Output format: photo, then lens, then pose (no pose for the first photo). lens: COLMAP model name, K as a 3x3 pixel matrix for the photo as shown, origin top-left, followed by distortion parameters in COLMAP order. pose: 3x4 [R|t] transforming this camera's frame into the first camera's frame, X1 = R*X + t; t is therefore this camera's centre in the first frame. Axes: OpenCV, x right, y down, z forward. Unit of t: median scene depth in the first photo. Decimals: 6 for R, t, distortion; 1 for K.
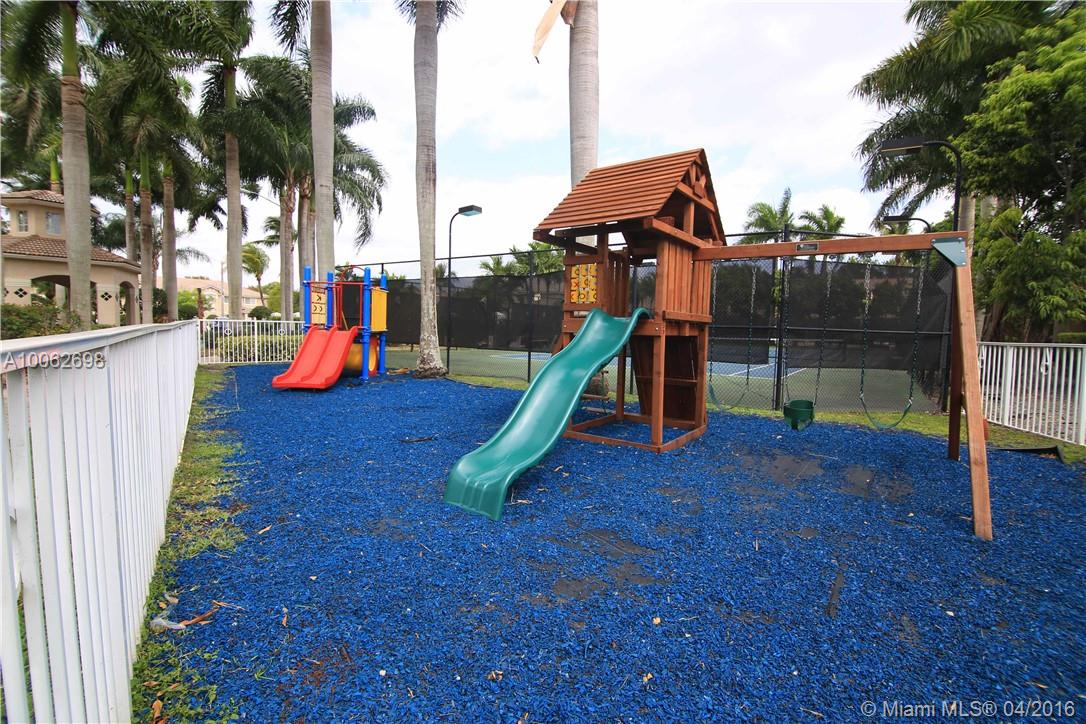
lens RADIAL K [[507.2, 0, 539.6], [0, 507.2, 360.5], [0, 0, 1]] dist [-0.002318, -0.000234]
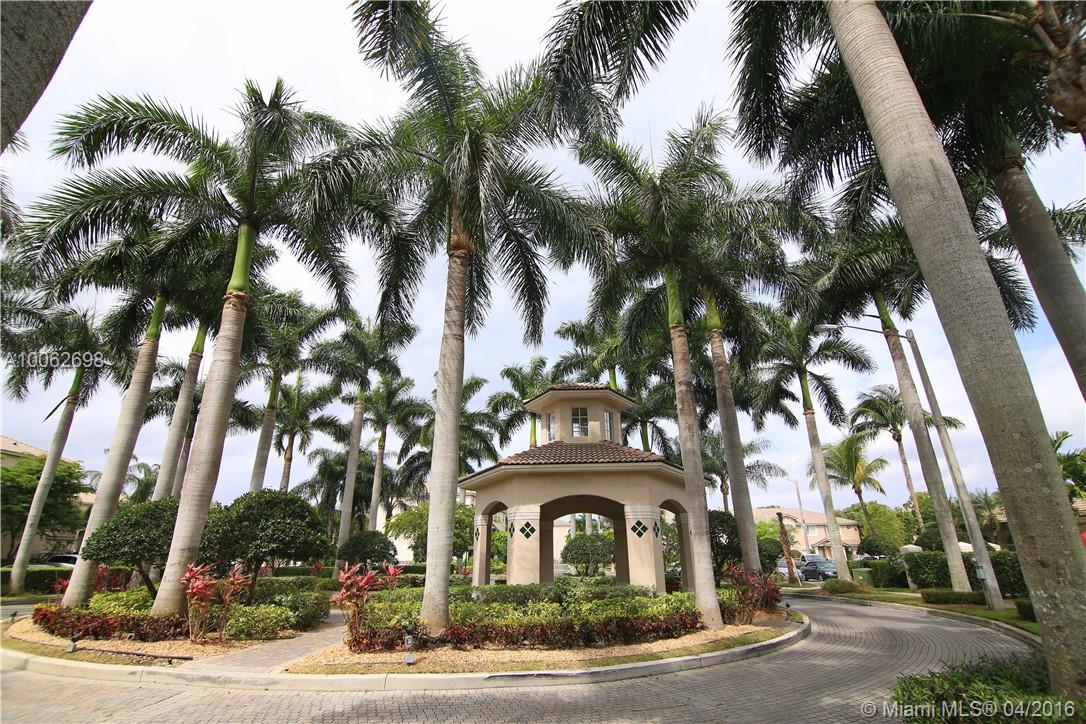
lens RADIAL K [[507.2, 0, 540.1], [0, 507.2, 362.4], [0, 0, 1]] dist [-0.002318, -0.000234]
pose [[0.536695, -0.318594, -0.781317, -0.242782], [-0.043124, 0.914410, -0.402487, -0.037292], [0.842674, 0.249706, 0.477020, 0.345176]]
